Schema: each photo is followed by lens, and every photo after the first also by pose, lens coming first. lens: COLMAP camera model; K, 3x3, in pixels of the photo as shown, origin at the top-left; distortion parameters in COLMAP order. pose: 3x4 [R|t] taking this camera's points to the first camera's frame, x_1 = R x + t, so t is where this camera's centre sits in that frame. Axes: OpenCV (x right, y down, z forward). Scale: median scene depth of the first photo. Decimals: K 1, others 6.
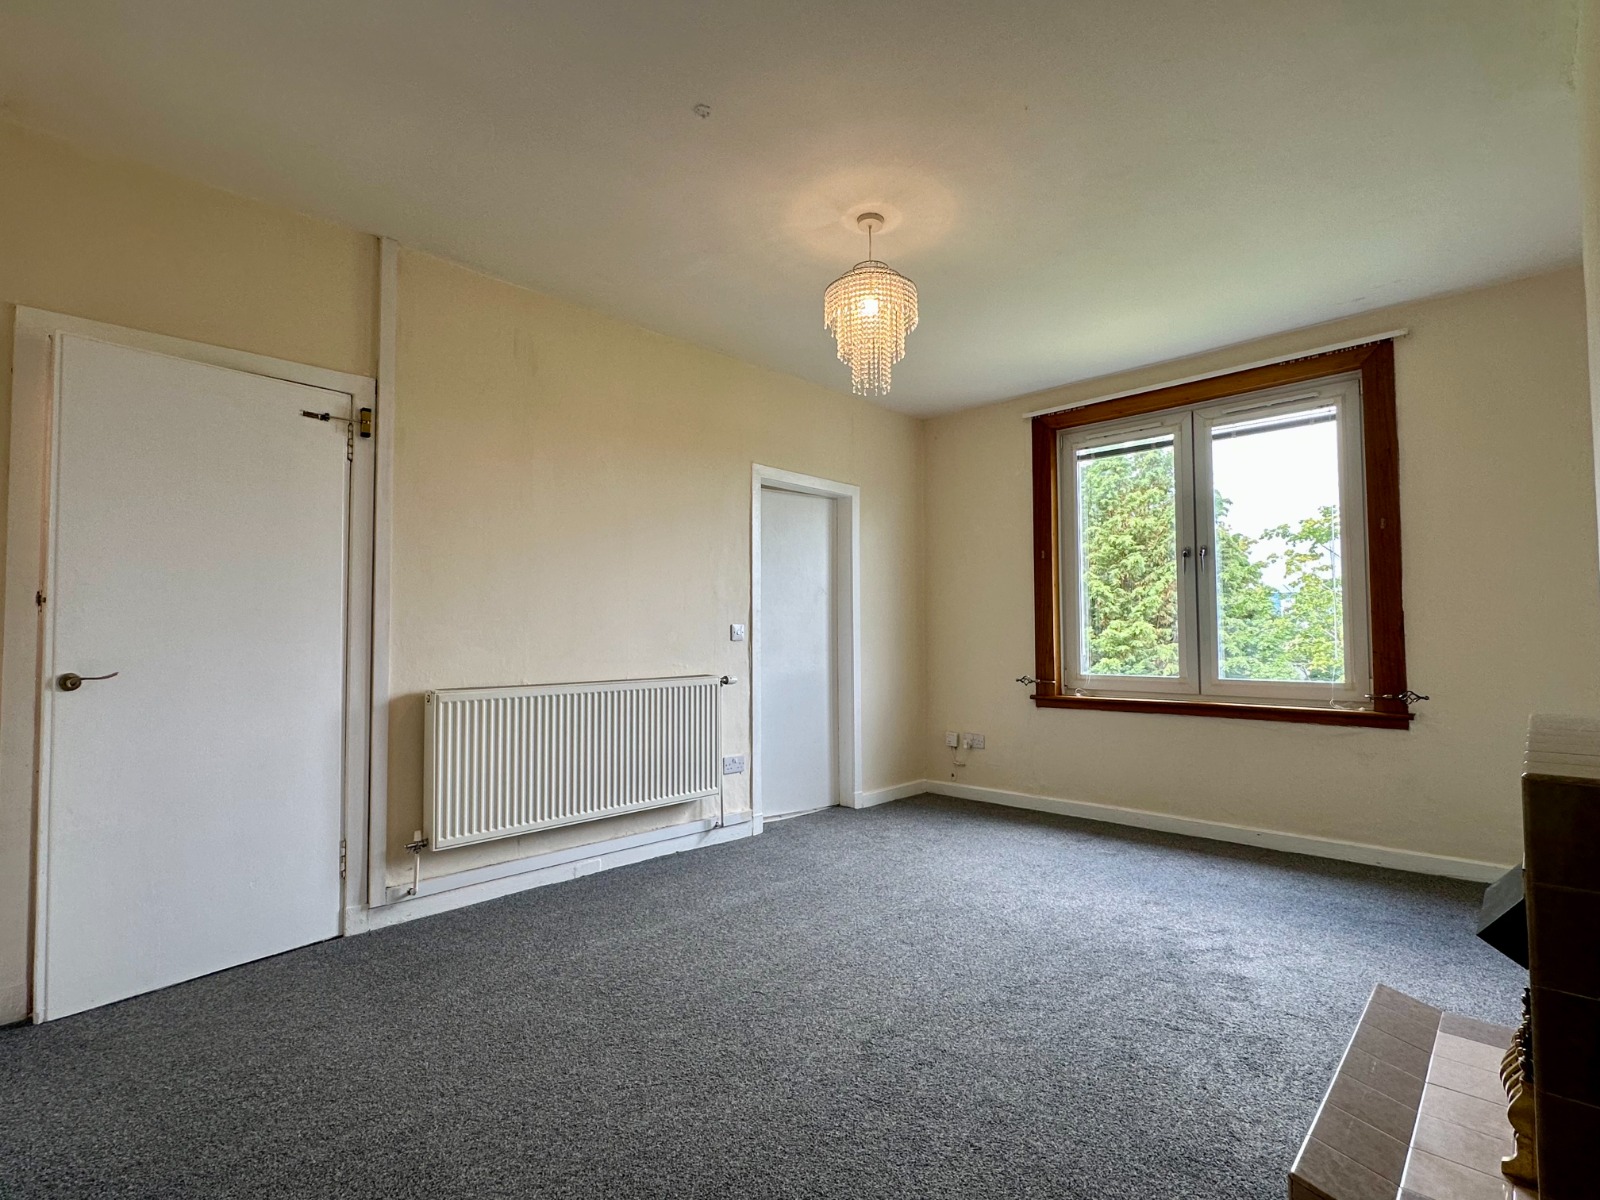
lens RADIAL K [[773.5, 0, 807.2], [0, 773.5, 600.8], [0, 0, 1]] dist [0.003438, 0.000437]
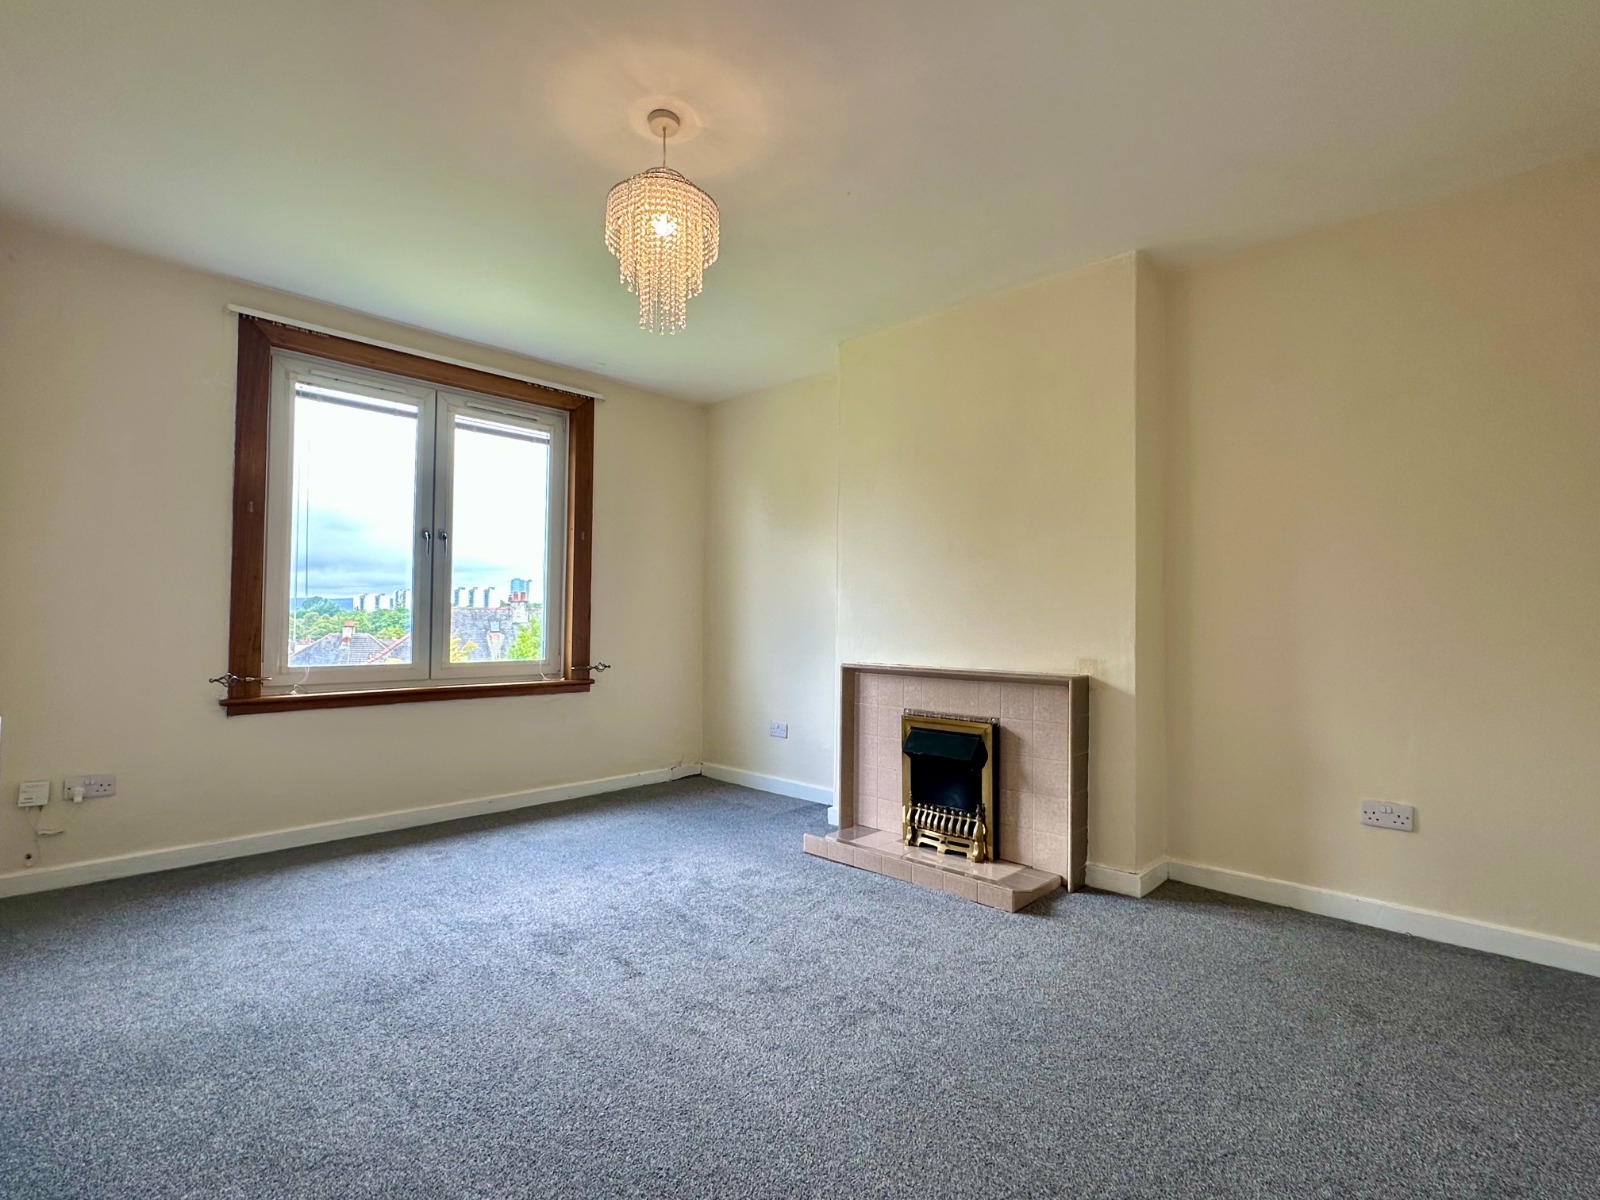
lens RADIAL K [[773.5, 0, 795.3], [0, 773.5, 607.6], [0, 0, 1]] dist [0.003438, 0.000437]
pose [[0.008830, 0.021586, 0.999728, -0.476205], [-0.058037, 0.998093, -0.021038, 0.023075], [-0.998275, -0.057835, 0.010066, 0.529039]]
